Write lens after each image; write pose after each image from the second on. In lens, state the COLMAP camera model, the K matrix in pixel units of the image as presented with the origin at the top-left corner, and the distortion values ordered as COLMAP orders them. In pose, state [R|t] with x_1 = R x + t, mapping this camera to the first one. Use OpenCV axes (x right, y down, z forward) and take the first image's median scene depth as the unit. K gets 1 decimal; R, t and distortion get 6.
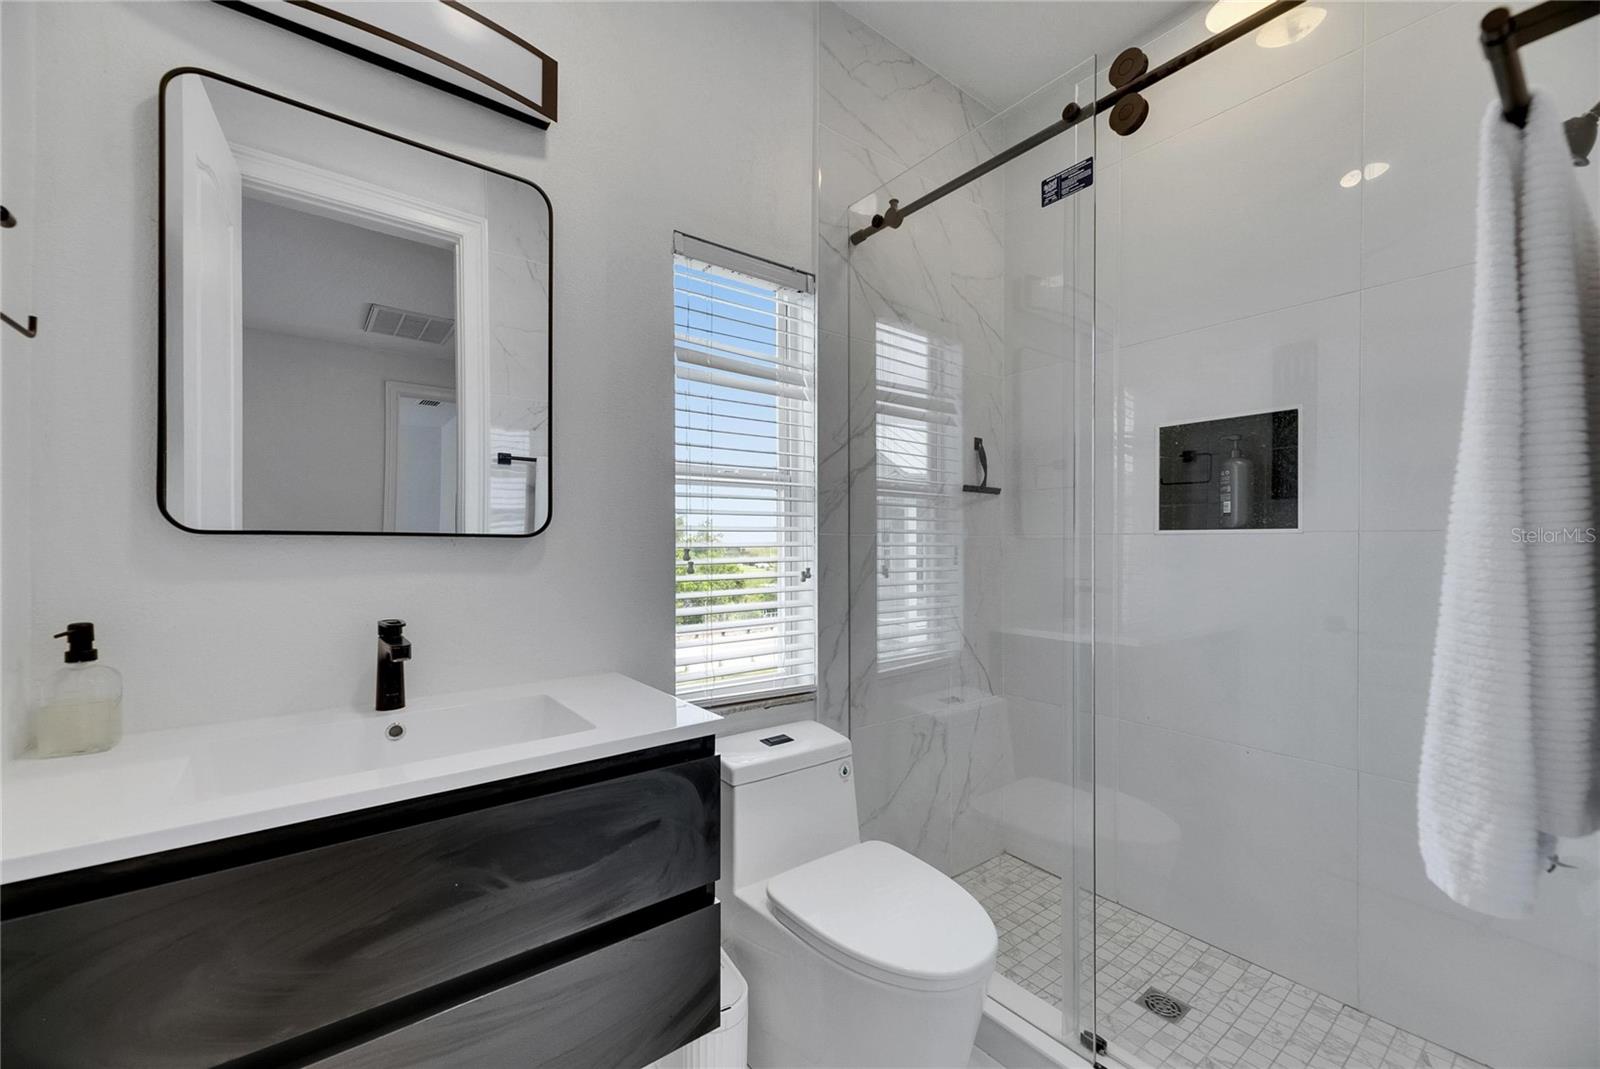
lens RADIAL K [[660.2, 0, 797.0], [0, 660.2, 538.6], [0, 0, 1]] dist [0.009724, -0.001274]
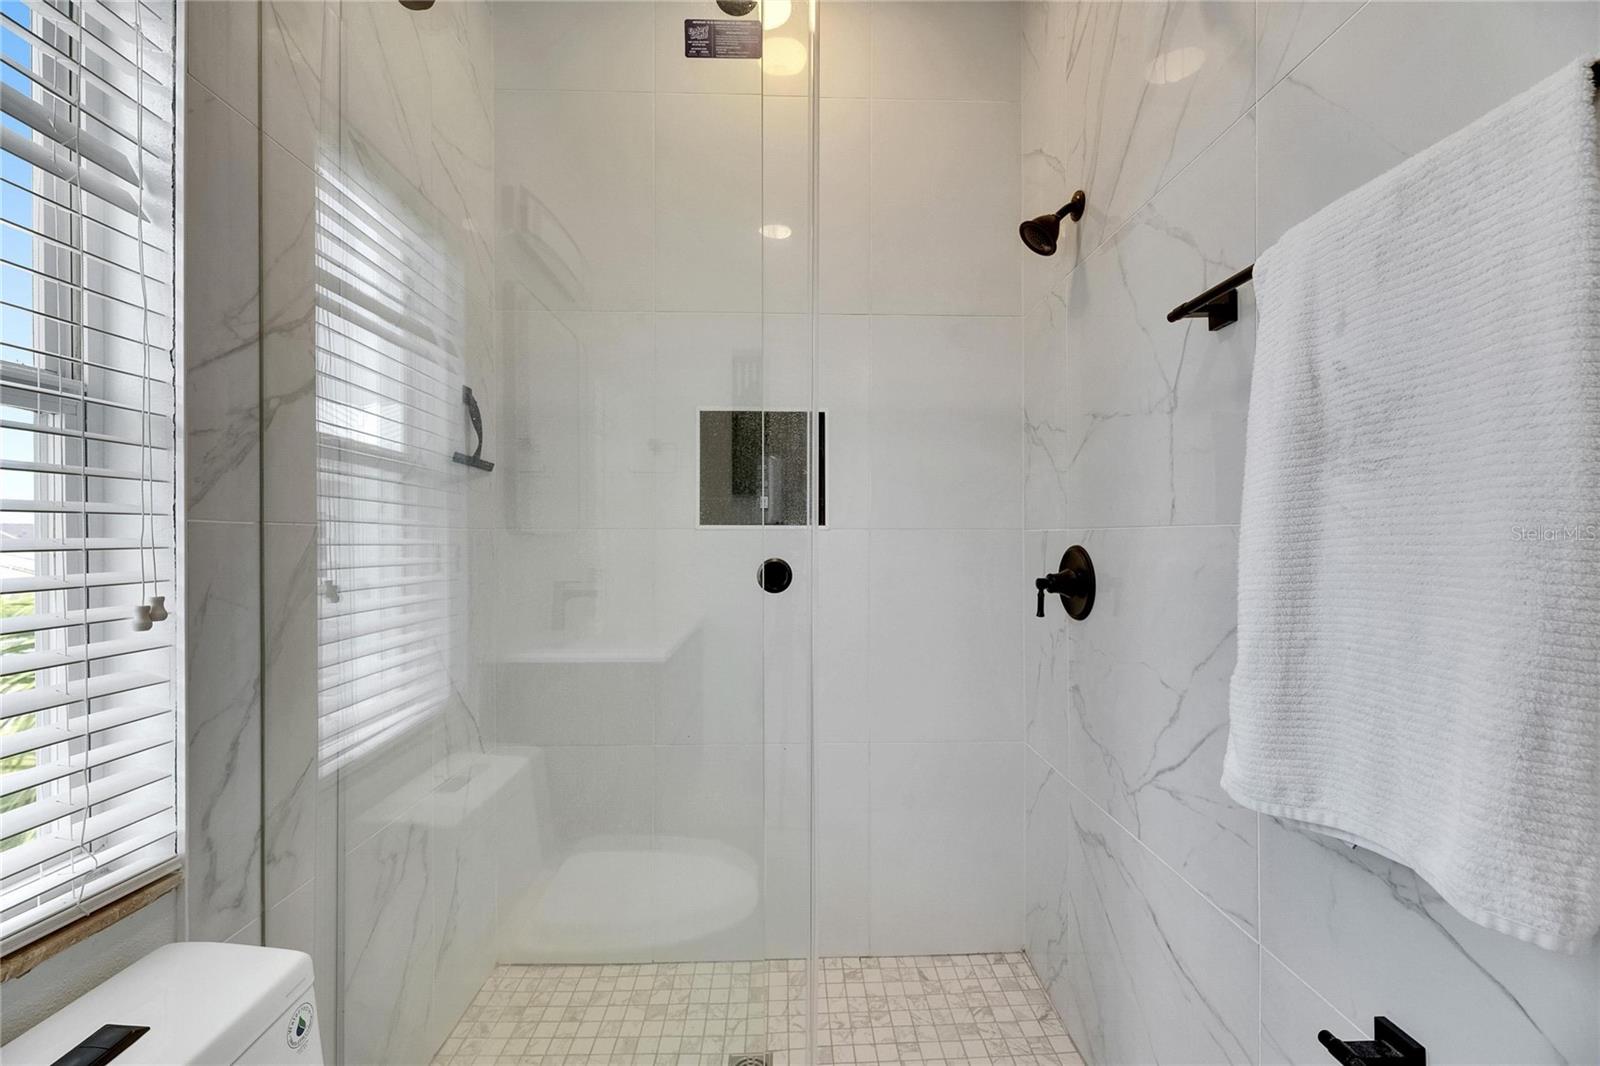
lens RADIAL K [[660.2, 0, 846.2], [0, 660.2, 536.5], [0, 0, 1]] dist [0.009724, -0.001274]
pose [[0.580977, 0.002130, 0.813917, -0.075863], [-0.005819, 0.999982, 0.001537, 0.000240], [-0.813899, -0.005629, 0.580979, 0.353917]]
